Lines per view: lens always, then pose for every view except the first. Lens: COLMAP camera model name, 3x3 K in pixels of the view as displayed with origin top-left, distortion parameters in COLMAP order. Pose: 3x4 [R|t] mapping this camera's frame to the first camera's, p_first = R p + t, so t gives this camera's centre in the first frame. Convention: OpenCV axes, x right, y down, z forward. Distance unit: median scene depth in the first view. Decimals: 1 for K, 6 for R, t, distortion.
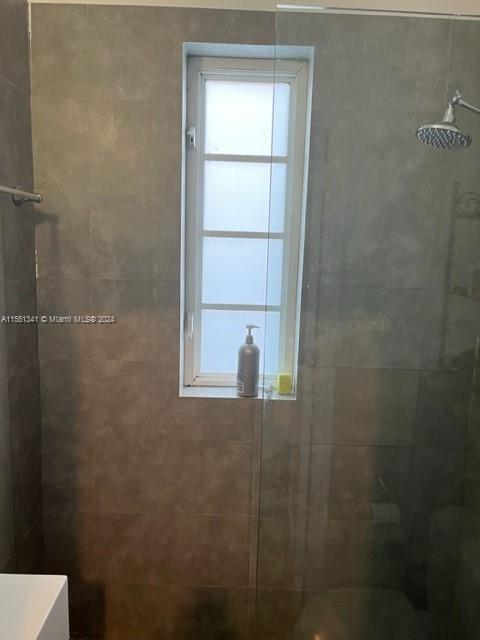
lens RADIAL K [[487.3, 0, 243.1], [0, 487.3, 319.2], [0, 0, 1]] dist [0.065591, -0.069403]
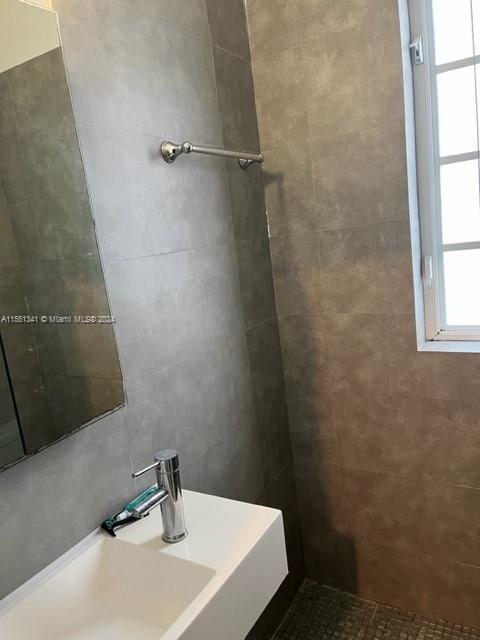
lens RADIAL K [[487.3, 0, 239.9], [0, 487.3, 318.6], [0, 0, 1]] dist [0.065591, -0.069403]
pose [[0.844404, -0.037372, -0.534402, 0.077614], [0.064894, 0.997353, 0.032791, 0.049161], [0.531762, -0.062368, 0.844594, 0.071045]]
